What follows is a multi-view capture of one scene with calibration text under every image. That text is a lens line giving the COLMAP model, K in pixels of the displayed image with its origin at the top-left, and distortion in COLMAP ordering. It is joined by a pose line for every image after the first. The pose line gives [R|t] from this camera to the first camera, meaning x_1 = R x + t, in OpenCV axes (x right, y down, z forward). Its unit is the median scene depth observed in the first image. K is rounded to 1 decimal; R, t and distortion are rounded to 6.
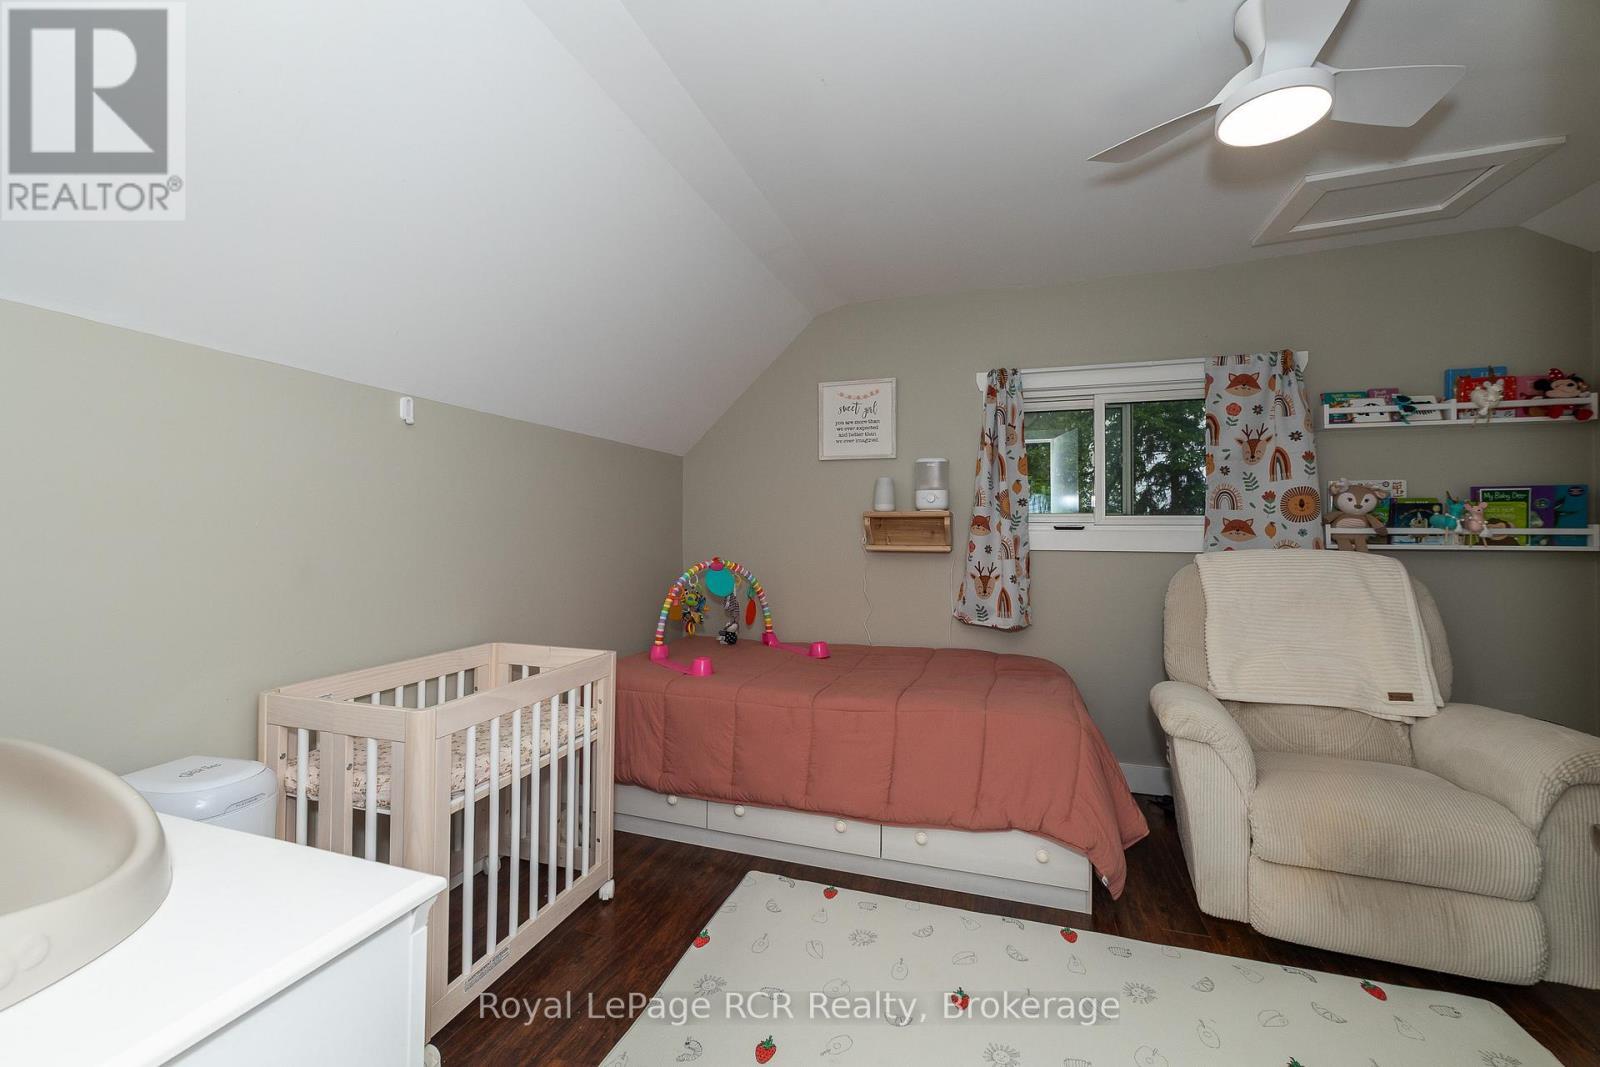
lens RADIAL K [[656.2, 0, 803.0], [0, 656.2, 530.4], [0, 0, 1]] dist [0.000486, 0.001506]
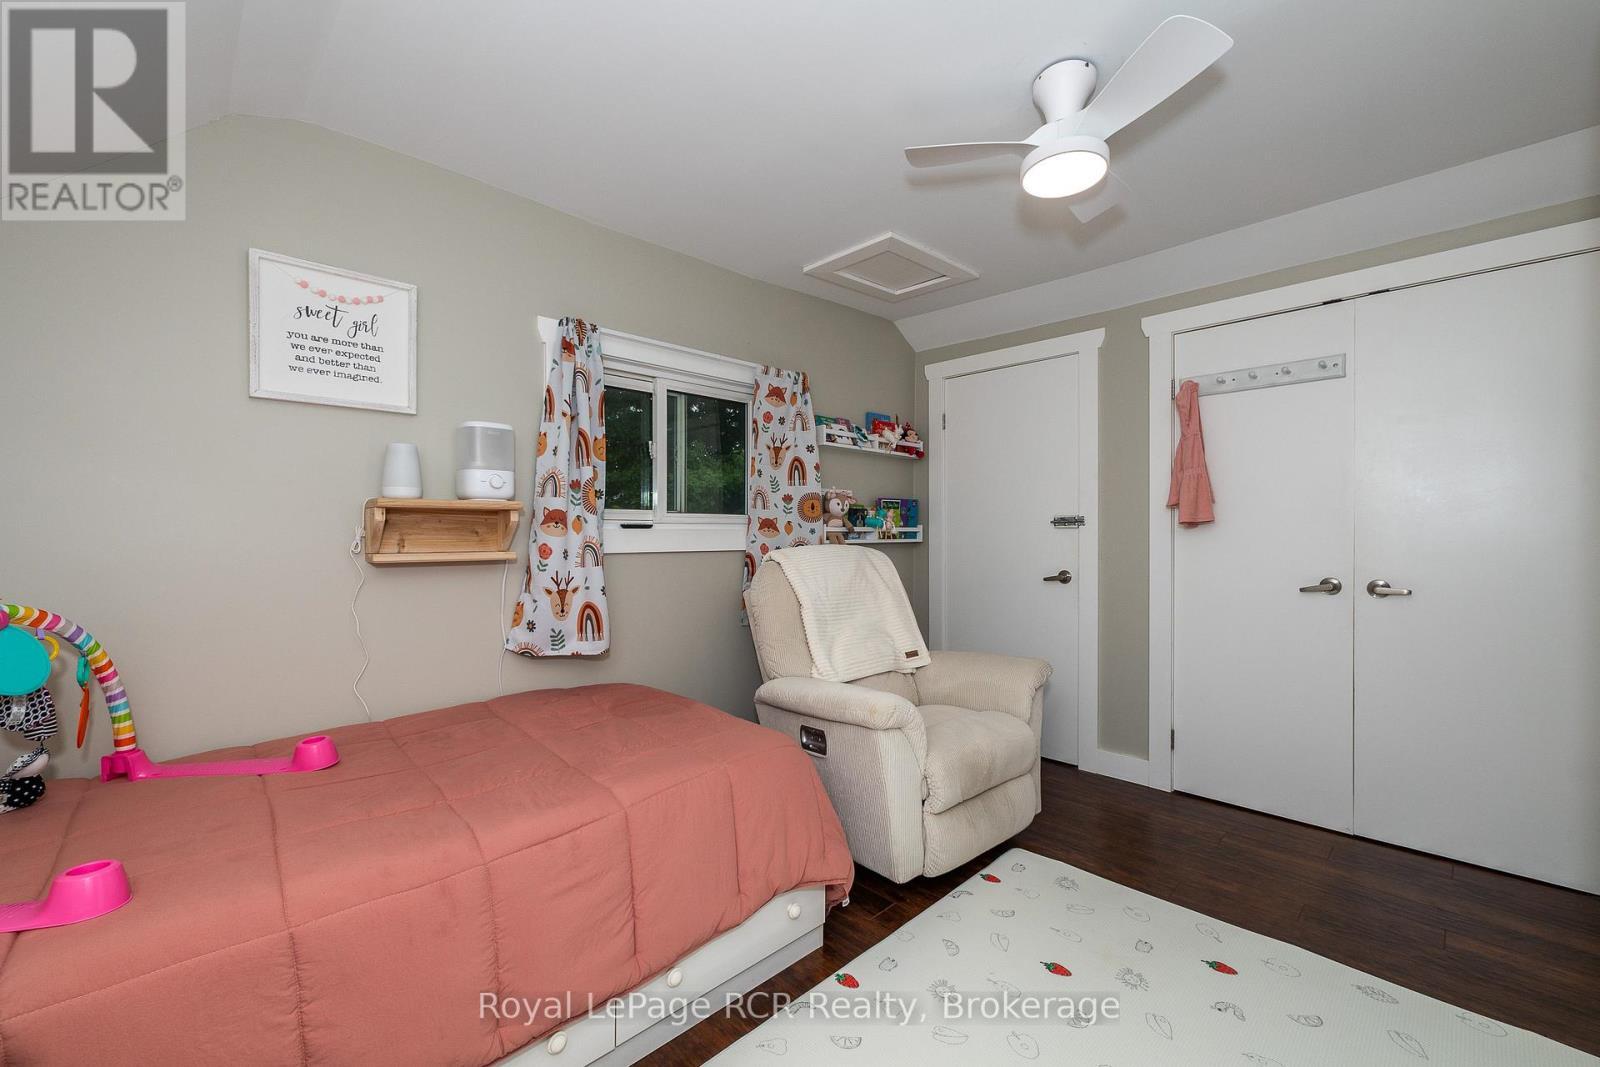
lens RADIAL K [[656.2, 0, 803.1], [0, 656.2, 540.4], [0, 0, 1]] dist [0.000486, 0.001506]
pose [[0.475929, -0.016016, 0.879338, -0.271710], [0.002165, 0.999852, 0.017039, 0.000594], [-0.879481, -0.006206, 0.475894, 0.427714]]
